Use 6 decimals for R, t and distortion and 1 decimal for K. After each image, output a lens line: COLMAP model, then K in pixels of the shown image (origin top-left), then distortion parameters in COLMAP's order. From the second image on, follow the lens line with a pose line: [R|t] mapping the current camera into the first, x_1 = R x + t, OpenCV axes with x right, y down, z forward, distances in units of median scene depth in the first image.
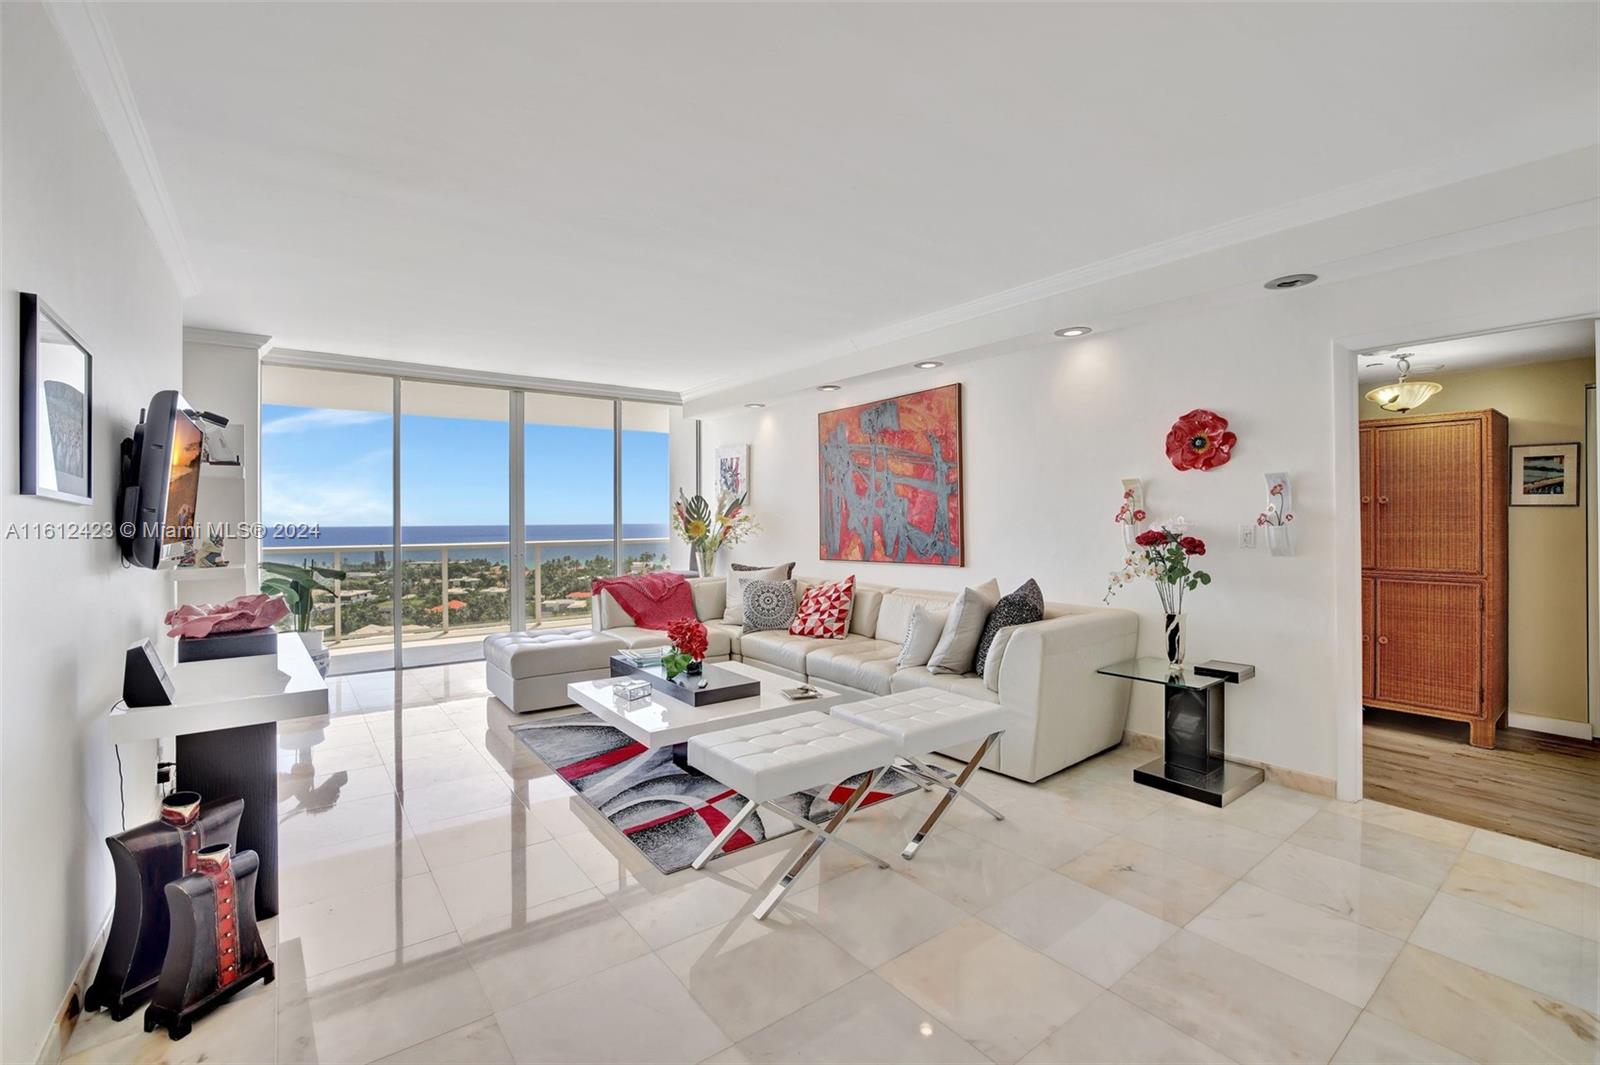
lens RADIAL K [[688.6, 0, 797.4], [0, 688.6, 527.5], [0, 0, 1]] dist [-0.042299, 0.013634]
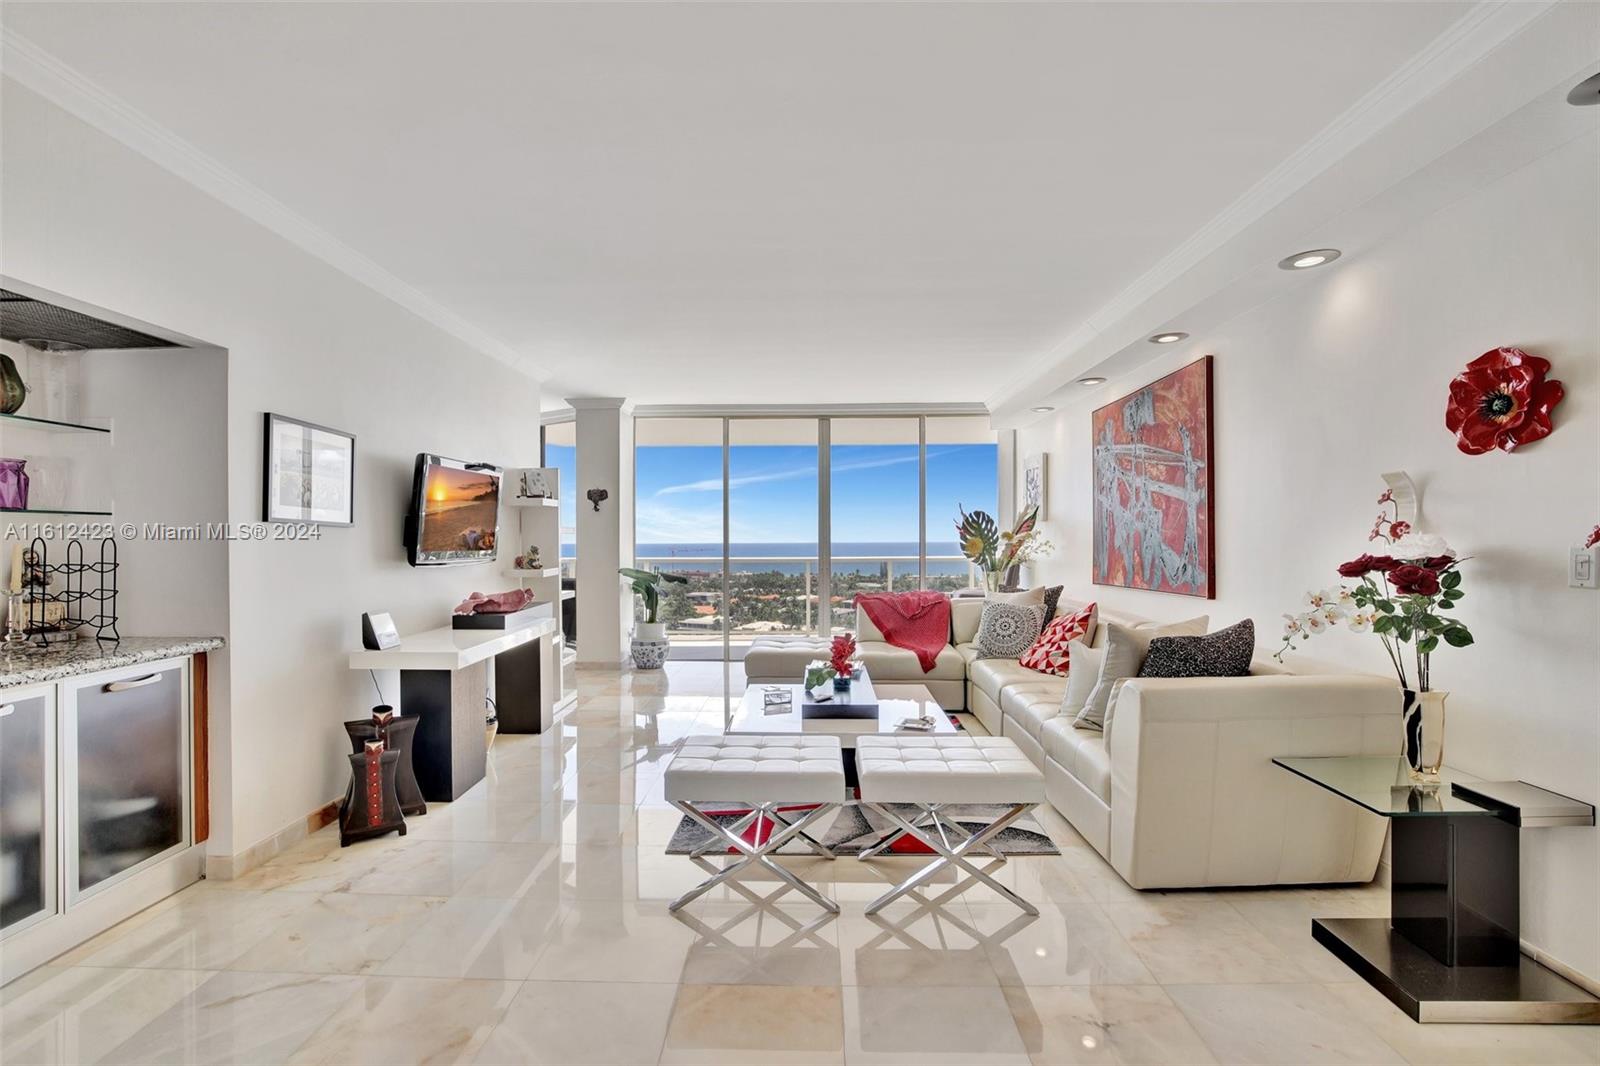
lens RADIAL K [[710.3, 0, 805.4], [0, 710.3, 542.4], [0, 0, 1]] dist [-0.023925, 0.001446]
pose [[0.785668, 0.006204, -0.618618, 0.358791], [-0.008460, 0.999964, -0.000716, -0.000836], [0.618591, 0.005796, 0.785692, 0.116138]]
